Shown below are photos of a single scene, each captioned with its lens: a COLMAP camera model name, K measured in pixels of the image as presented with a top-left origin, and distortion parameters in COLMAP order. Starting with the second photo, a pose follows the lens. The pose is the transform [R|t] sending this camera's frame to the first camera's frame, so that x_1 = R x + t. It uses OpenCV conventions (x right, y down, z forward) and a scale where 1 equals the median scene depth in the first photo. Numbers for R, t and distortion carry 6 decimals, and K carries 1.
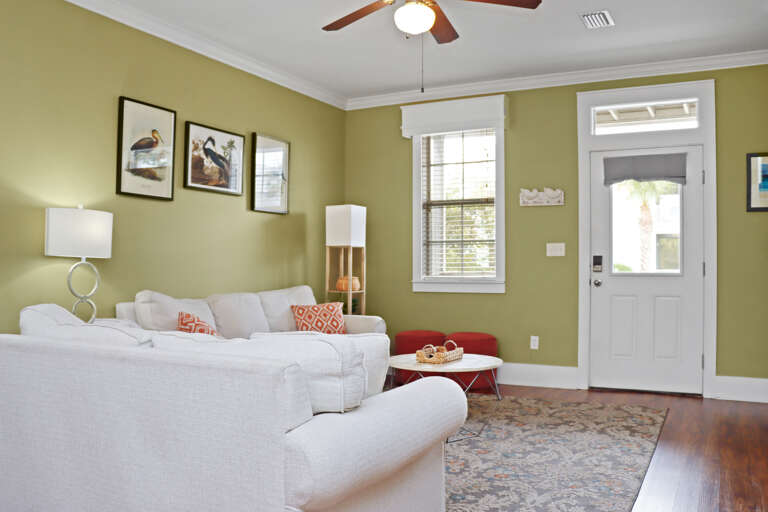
lens RADIAL K [[651.5, 0, 367.7], [0, 651.5, 256.5], [0, 0, 1]] dist [-0.182023, 0.144096]
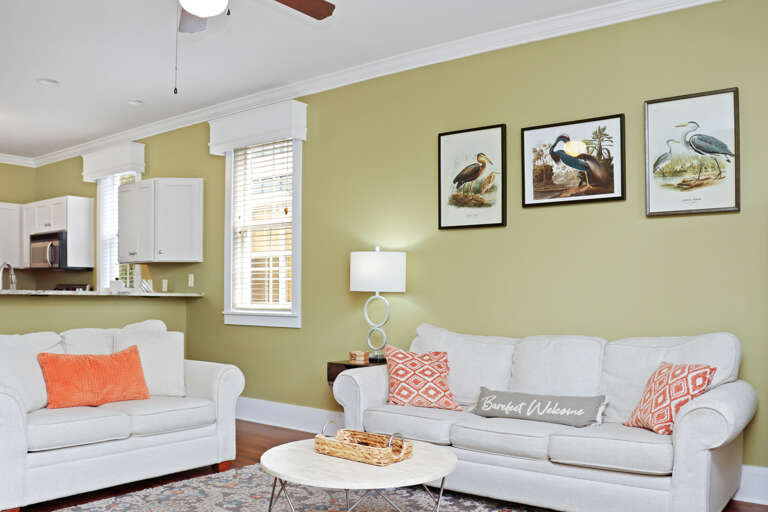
lens RADIAL K [[686.3, 0, 372.5], [0, 686.3, 283.9], [0, 0, 1]] dist [-0.159007, 0.026842]
pose [[-0.153121, -0.027517, -0.987824, 0.605951], [0.010521, 0.999510, -0.029473, 0.017710], [0.988151, -0.014906, -0.152757, 0.900945]]
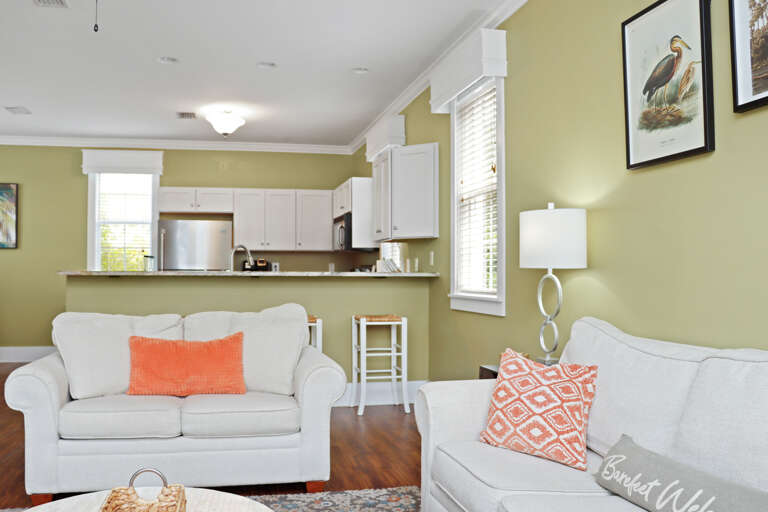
lens RADIAL K [[651.5, 0, 367.7], [0, 651.5, 256.5], [0, 0, 1]] dist [-0.182023, 0.144096]
pose [[-0.741877, -0.027396, -0.669976, 0.205201], [0.005307, 0.998894, -0.046722, 0.016695], [0.670515, -0.038217, -0.740911, 1.103748]]
